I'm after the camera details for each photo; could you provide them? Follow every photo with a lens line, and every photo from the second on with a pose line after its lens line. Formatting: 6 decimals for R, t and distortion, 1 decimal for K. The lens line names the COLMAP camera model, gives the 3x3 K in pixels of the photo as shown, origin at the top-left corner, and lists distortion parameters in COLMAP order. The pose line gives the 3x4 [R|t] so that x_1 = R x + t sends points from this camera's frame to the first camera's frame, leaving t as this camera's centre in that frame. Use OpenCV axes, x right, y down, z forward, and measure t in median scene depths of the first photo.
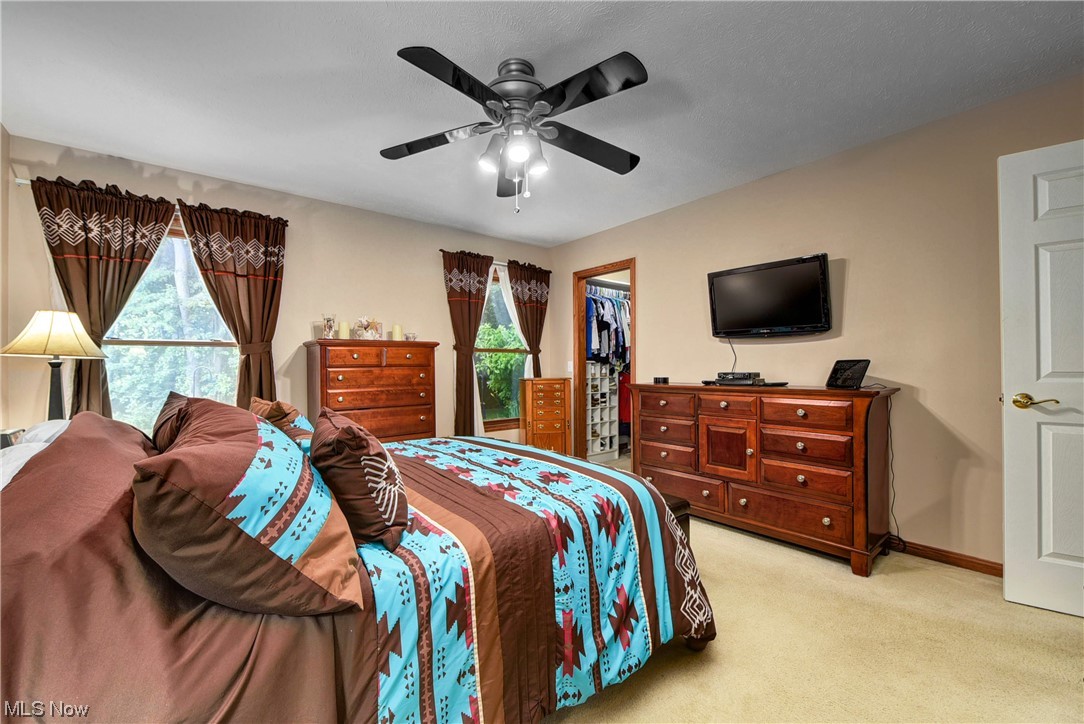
lens RADIAL K [[434.1, 0, 544.0], [0, 434.1, 361.1], [0, 0, 1]] dist [-0.001121, -0.000332]
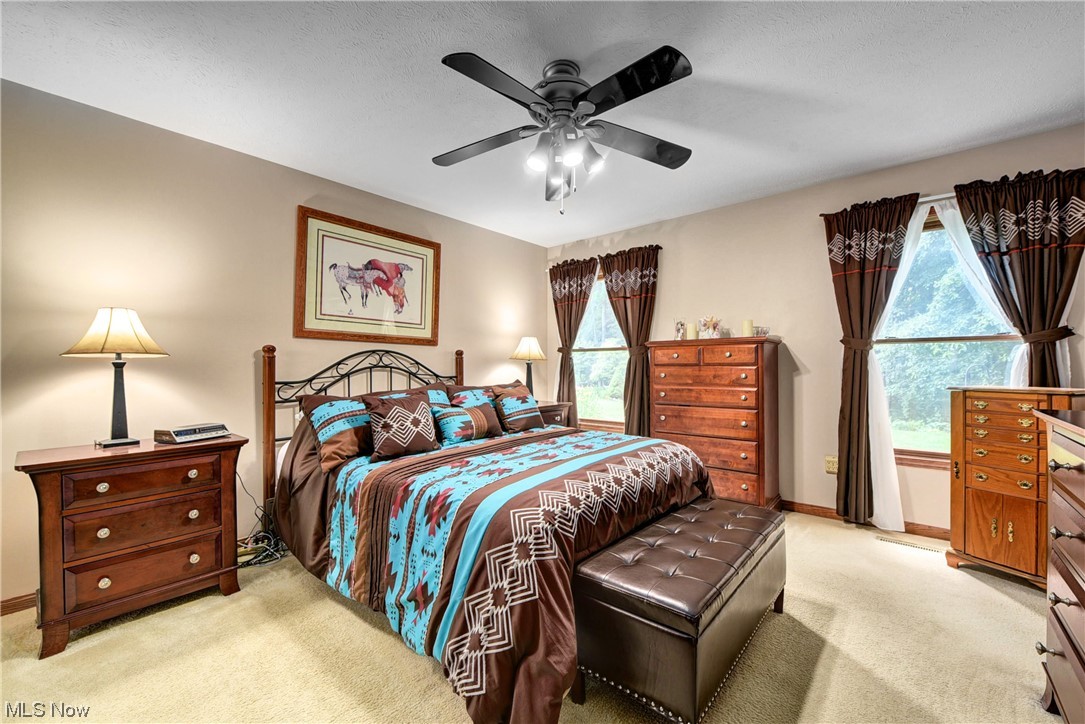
lens RADIAL K [[434.5, 0, 544.5], [0, 434.5, 361.1], [0, 0, 1]] dist [-0.001121, -0.000332]
pose [[0.174204, -0.002159, -0.984707, 0.568490], [0.011880, 0.999929, -0.000091, -0.001552], [0.984638, -0.011683, 0.174217, 0.487257]]
